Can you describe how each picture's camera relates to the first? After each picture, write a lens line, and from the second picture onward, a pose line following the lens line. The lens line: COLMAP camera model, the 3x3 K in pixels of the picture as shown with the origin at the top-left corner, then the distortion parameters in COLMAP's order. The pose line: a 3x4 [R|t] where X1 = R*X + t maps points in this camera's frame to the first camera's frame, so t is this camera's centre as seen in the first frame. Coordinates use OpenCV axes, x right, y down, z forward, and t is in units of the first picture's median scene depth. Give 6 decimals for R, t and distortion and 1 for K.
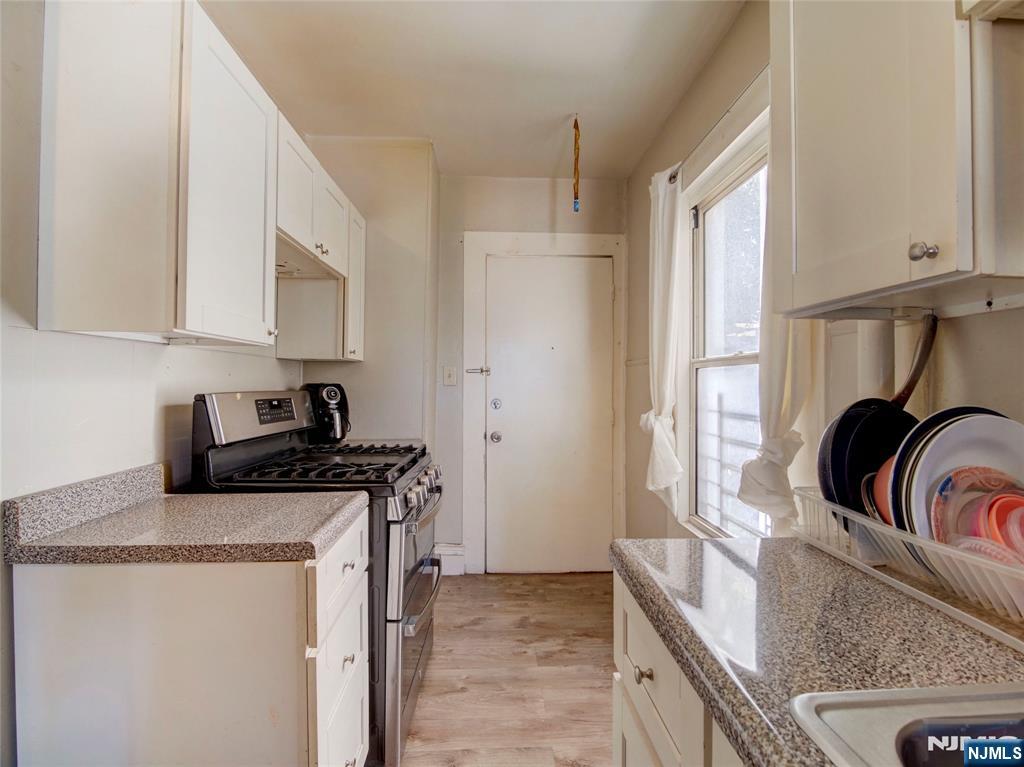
lens RADIAL K [[480.9, 0, 512.0], [0, 480.9, 383.5], [0, 0, 1]] dist [-0.005045, -0.000380]
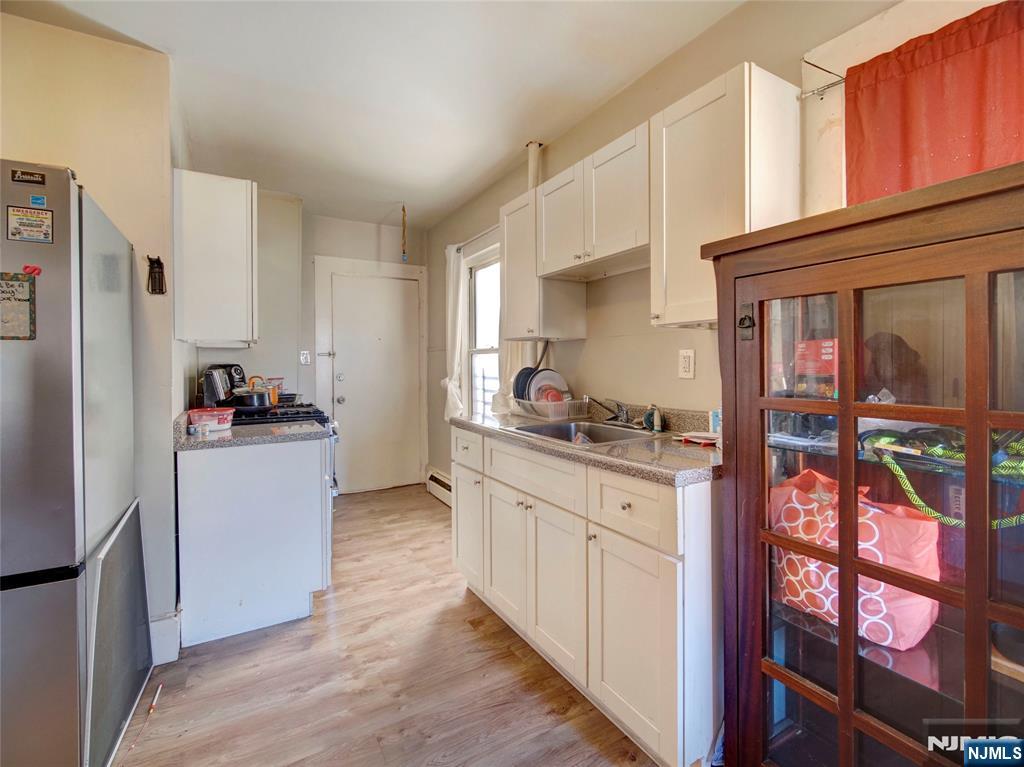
lens RADIAL K [[475.4, 0, 513.7], [0, 475.4, 362.4], [0, 0, 1]] dist [-0.000906, -0.000070]
pose [[0.886910, -0.008003, 0.461873, -0.319468], [0.006795, 0.999968, 0.004278, -0.005387], [-0.461892, -0.000656, 0.886936, -0.704797]]
